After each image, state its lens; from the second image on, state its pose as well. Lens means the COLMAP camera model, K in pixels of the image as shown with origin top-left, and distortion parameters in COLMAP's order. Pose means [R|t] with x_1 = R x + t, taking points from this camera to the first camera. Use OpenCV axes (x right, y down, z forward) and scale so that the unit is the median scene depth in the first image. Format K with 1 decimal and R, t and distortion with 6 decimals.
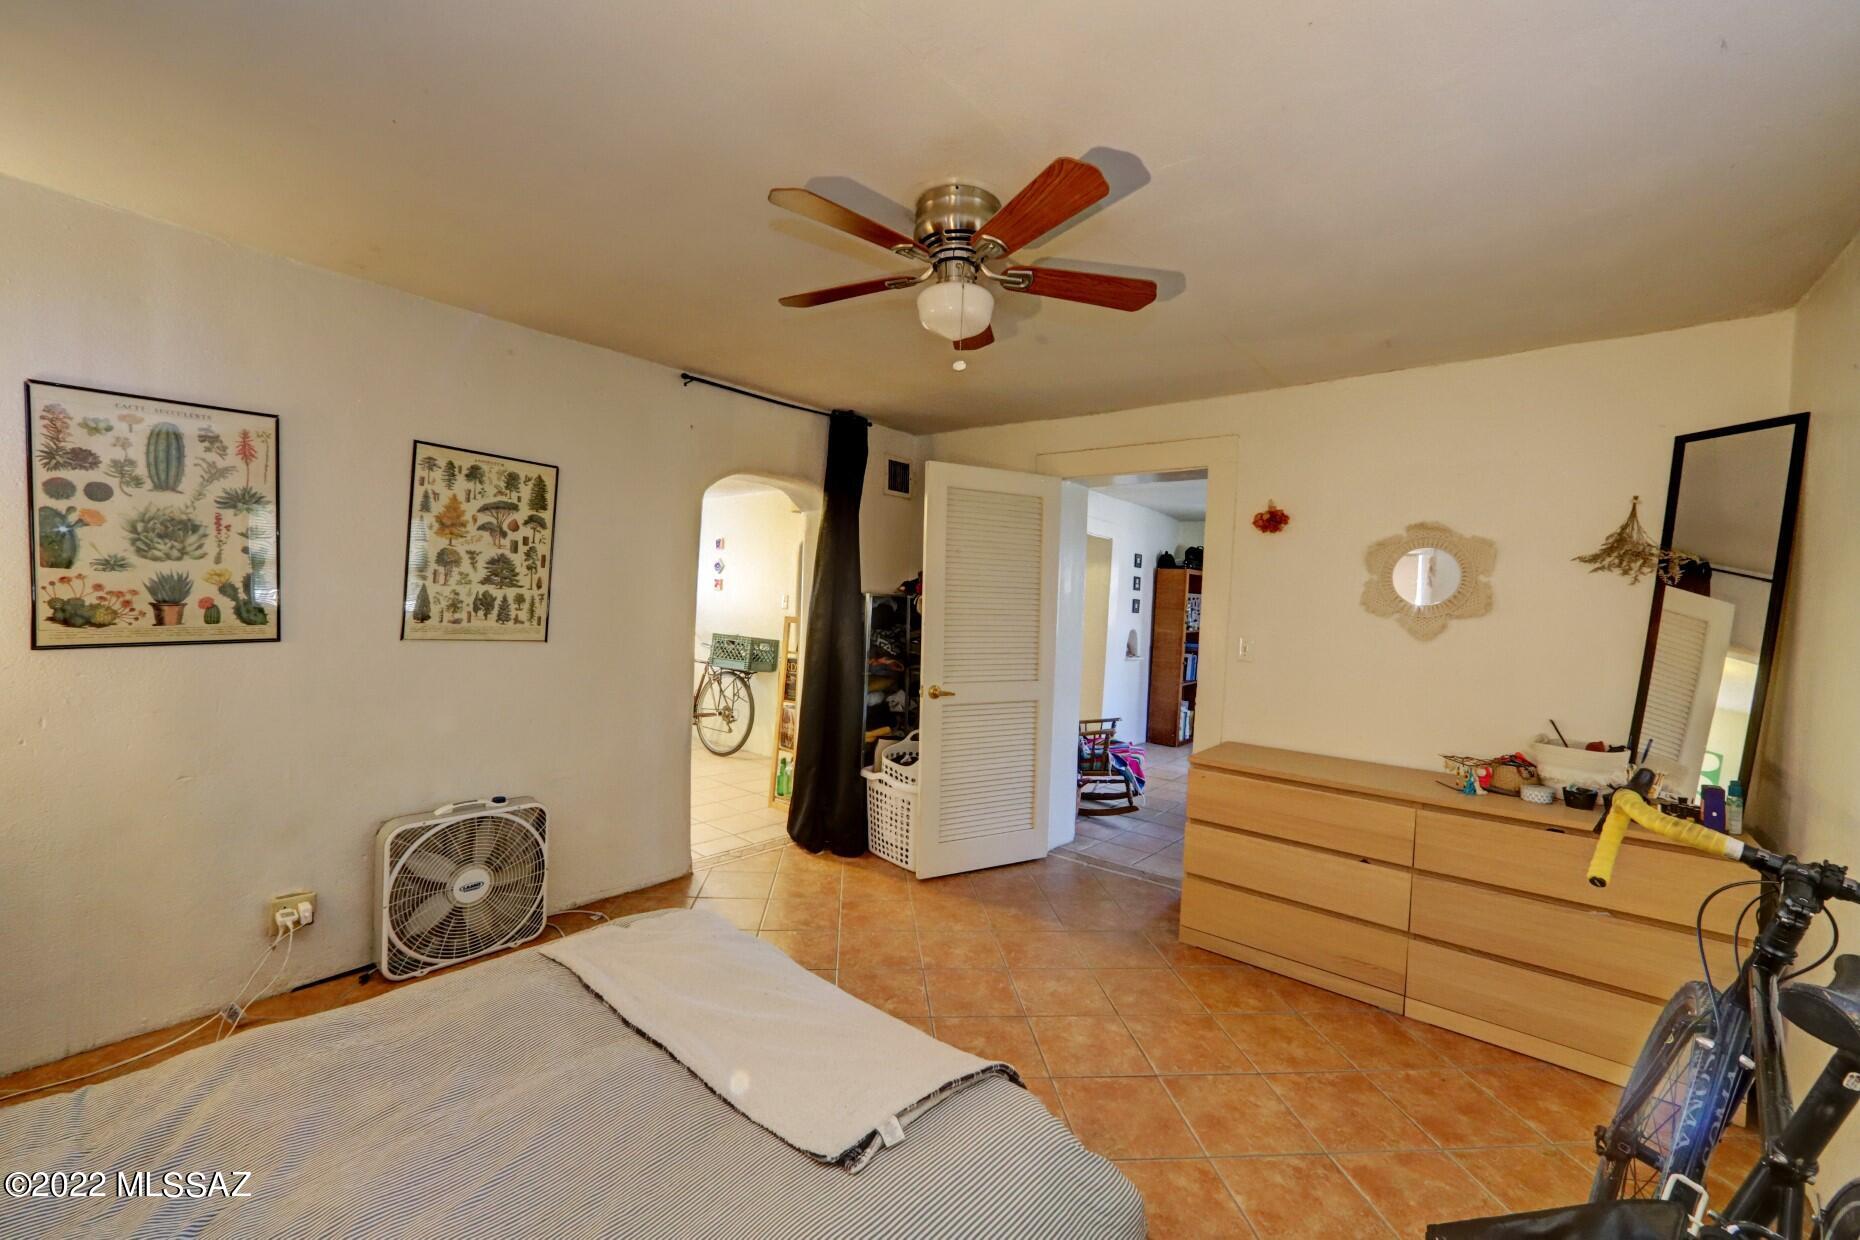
lens RADIAL K [[743.8, 0, 927.3], [0, 743.8, 614.3], [0, 0, 1]] dist [-0.043210, 0.018005]
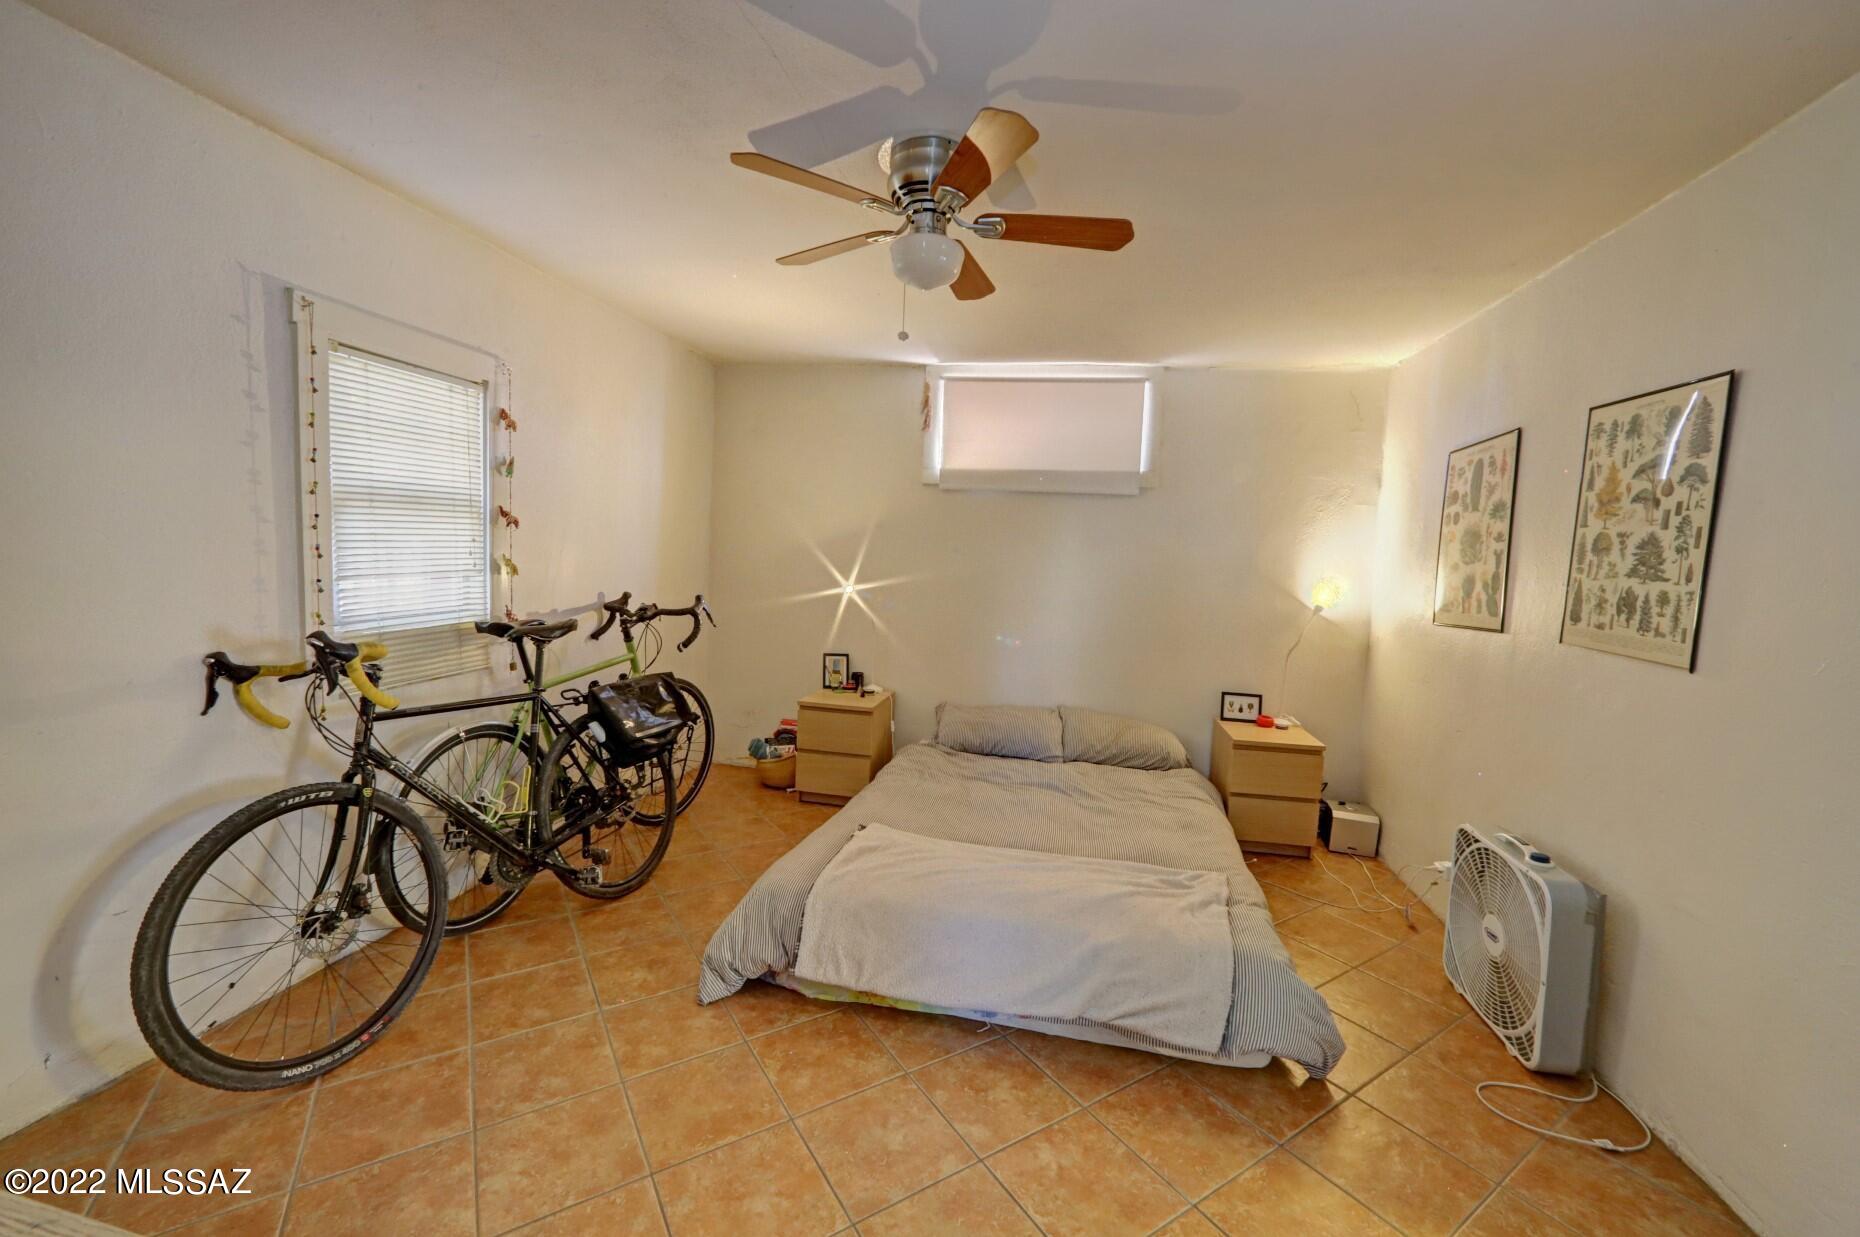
lens RADIAL K [[743.8, 0, 927.3], [0, 743.8, 612.8], [0, 0, 1]] dist [-0.043210, 0.018005]
pose [[-0.880455, -0.041063, -0.472348, 0.340888], [-0.087519, 0.993199, 0.076792, -0.001065], [0.465982, 0.108951, -0.878061, 1.336788]]
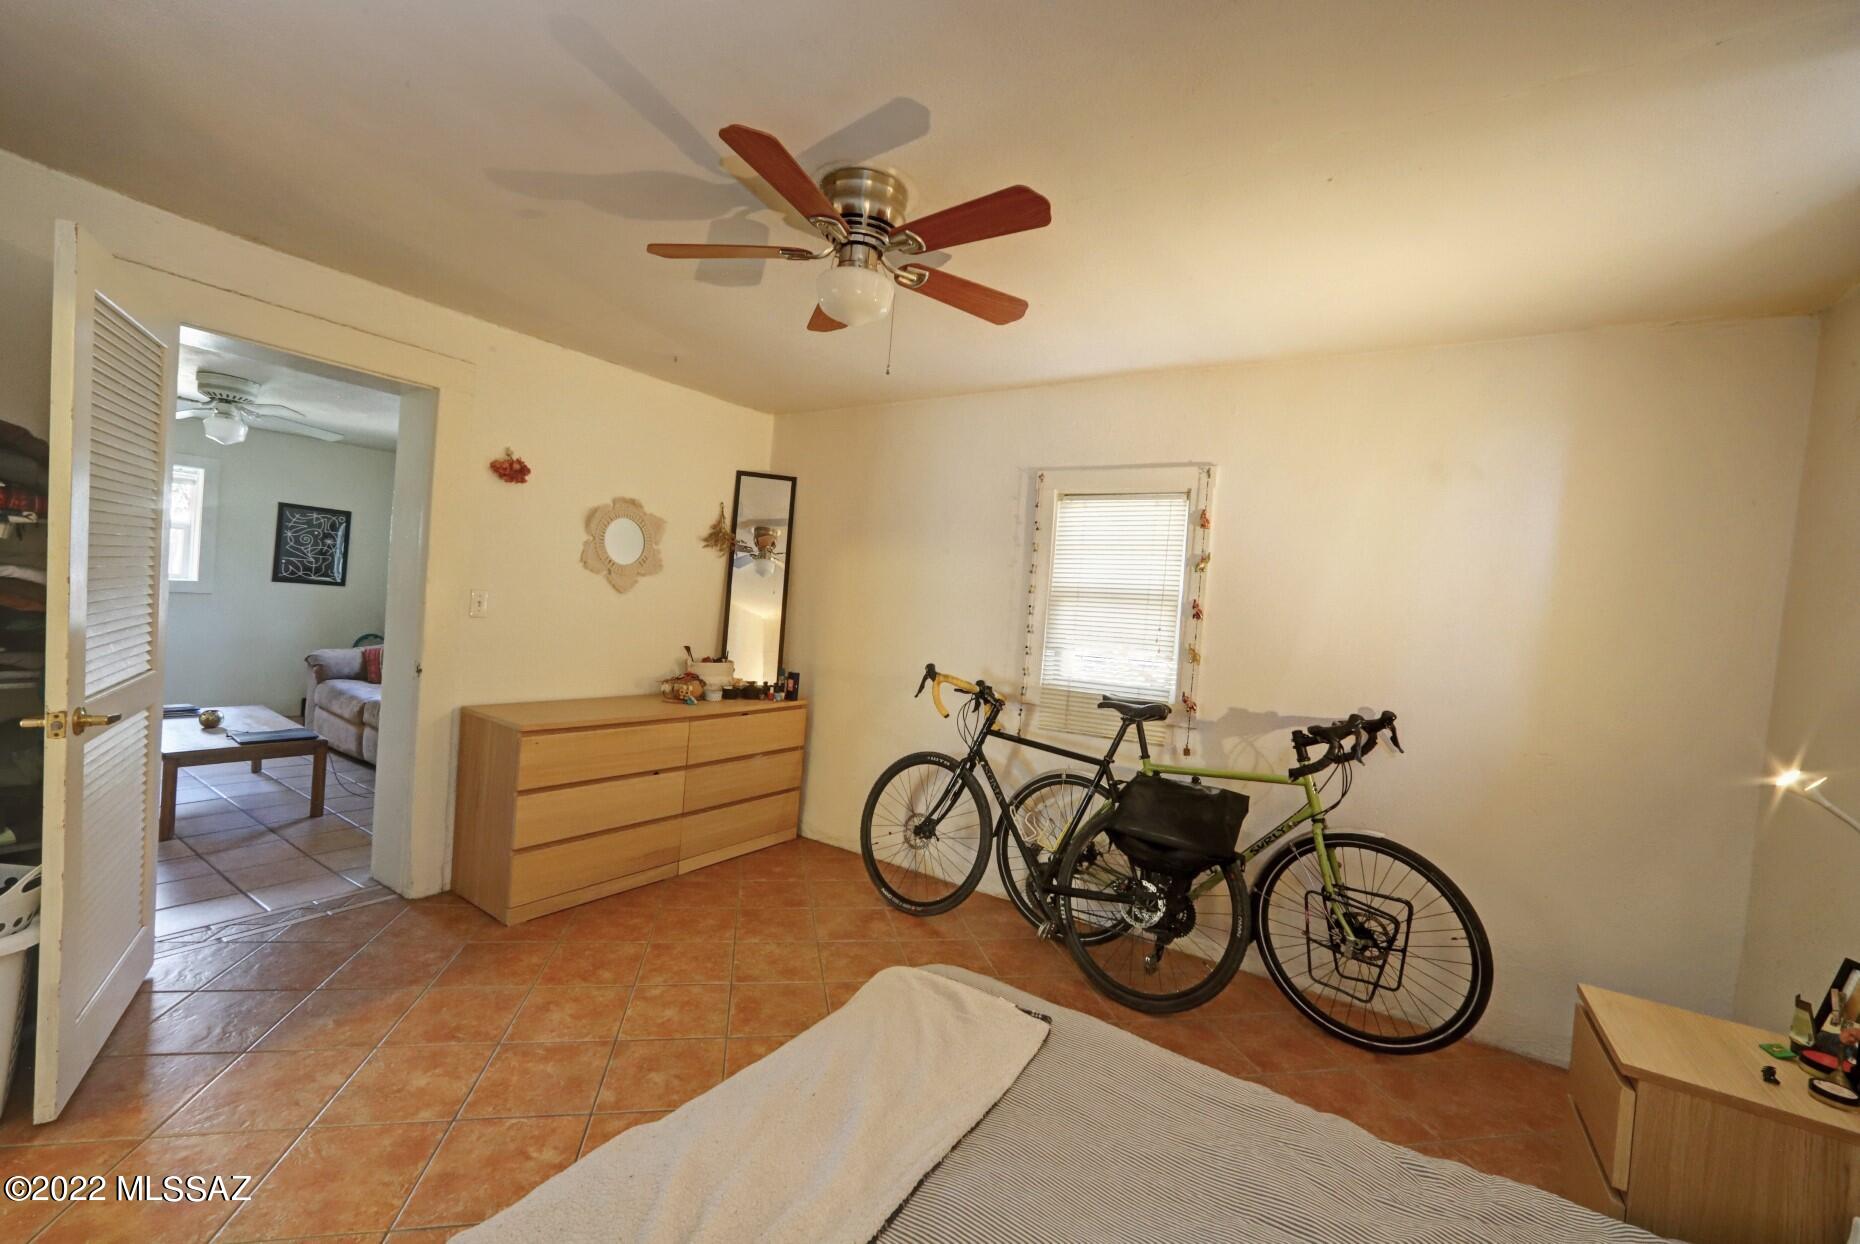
lens RADIAL K [[750.5, 0, 918.3], [0, 750.5, 614.4], [0, 0, 1]] dist [-0.038837, 0.014558]
pose [[-0.109704, -0.063405, 0.991940, -0.670953], [-0.063066, 0.996397, 0.056715, -0.033491], [-0.991962, -0.056336, -0.113307, 0.682499]]
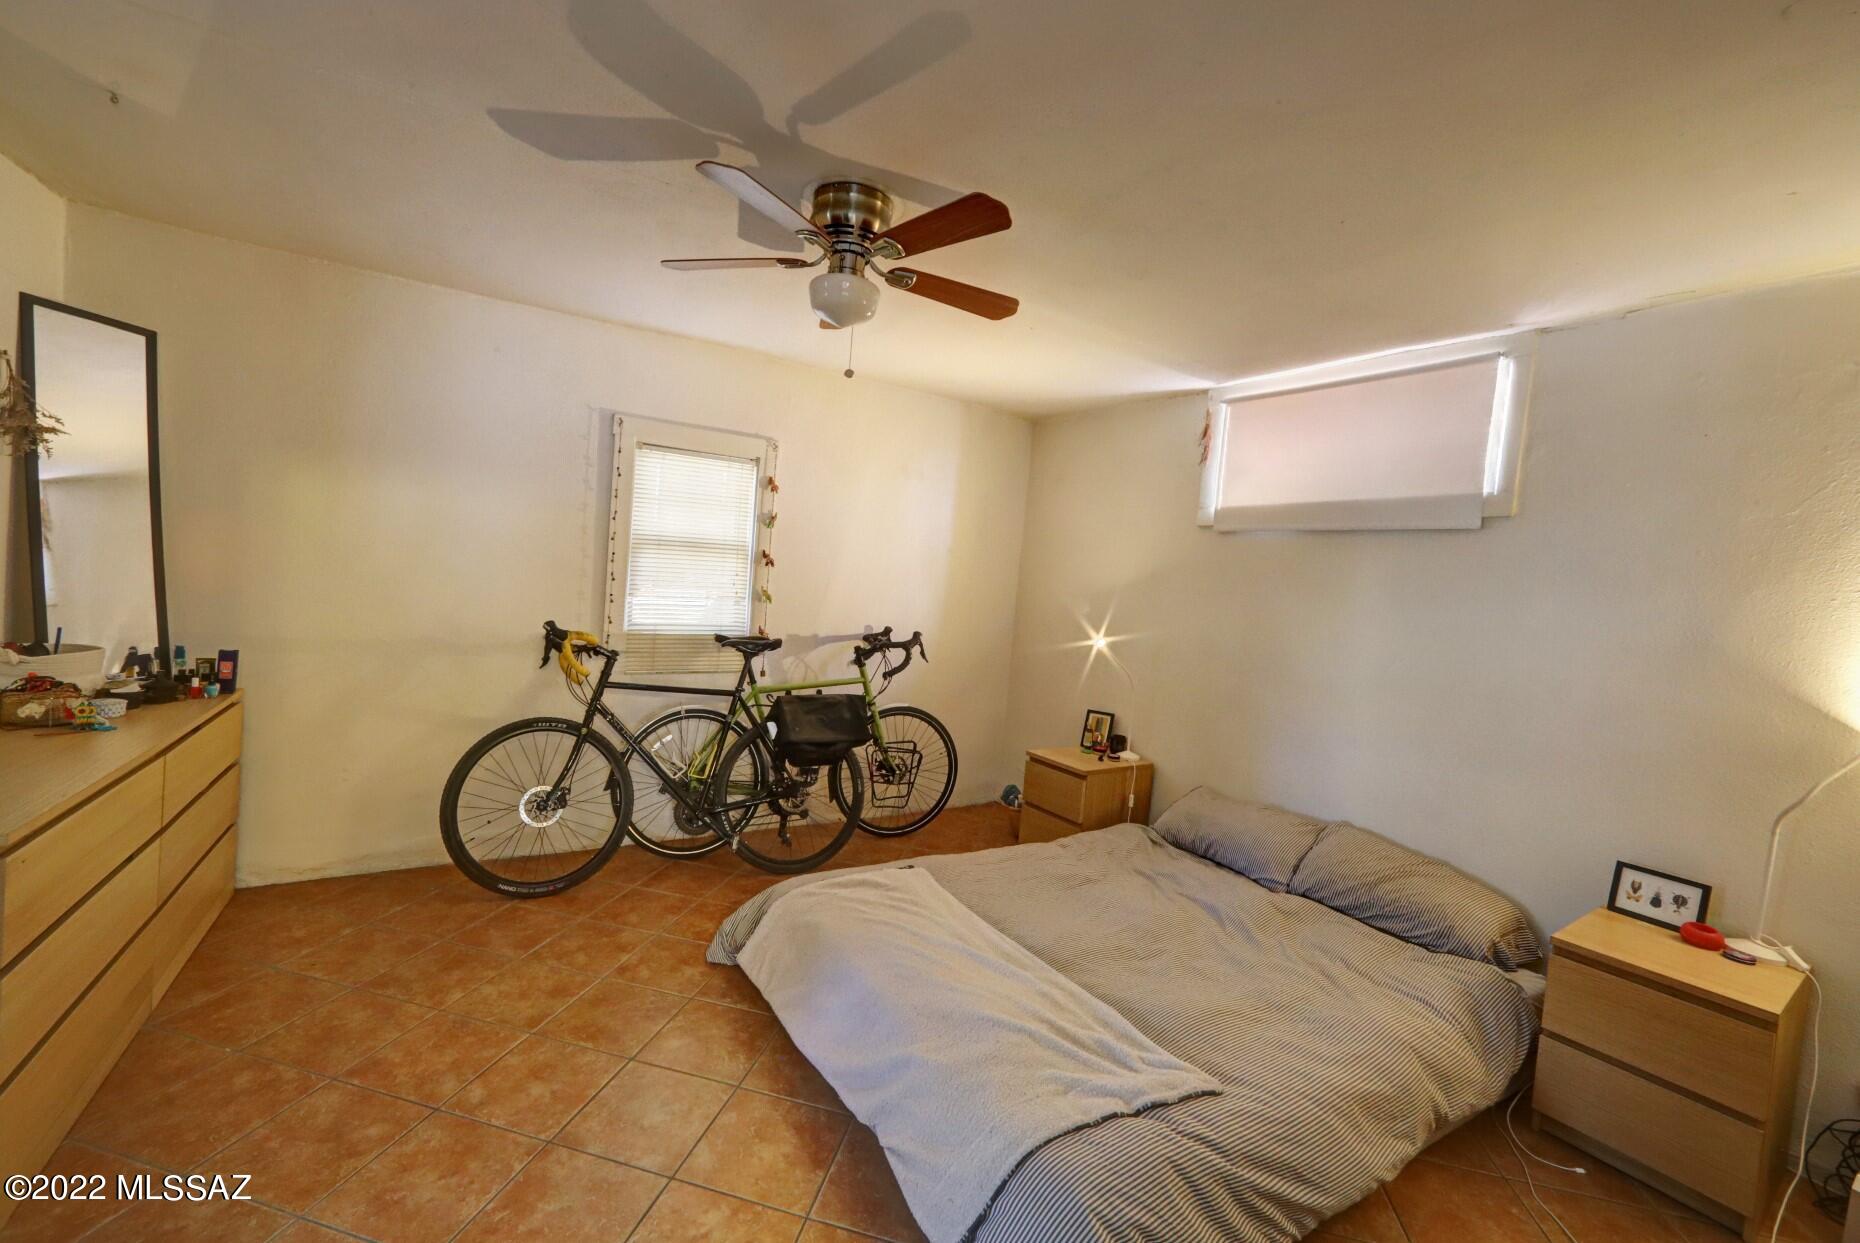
lens RADIAL K [[750.5, 0, 918.3], [0, 750.5, 613.9], [0, 0, 1]] dist [-0.038837, 0.014558]
pose [[-0.943774, -0.127863, 0.304863, -0.307649], [-0.110274, 0.991120, 0.074309, -0.035585], [-0.311657, 0.036513, -0.949493, 1.370300]]
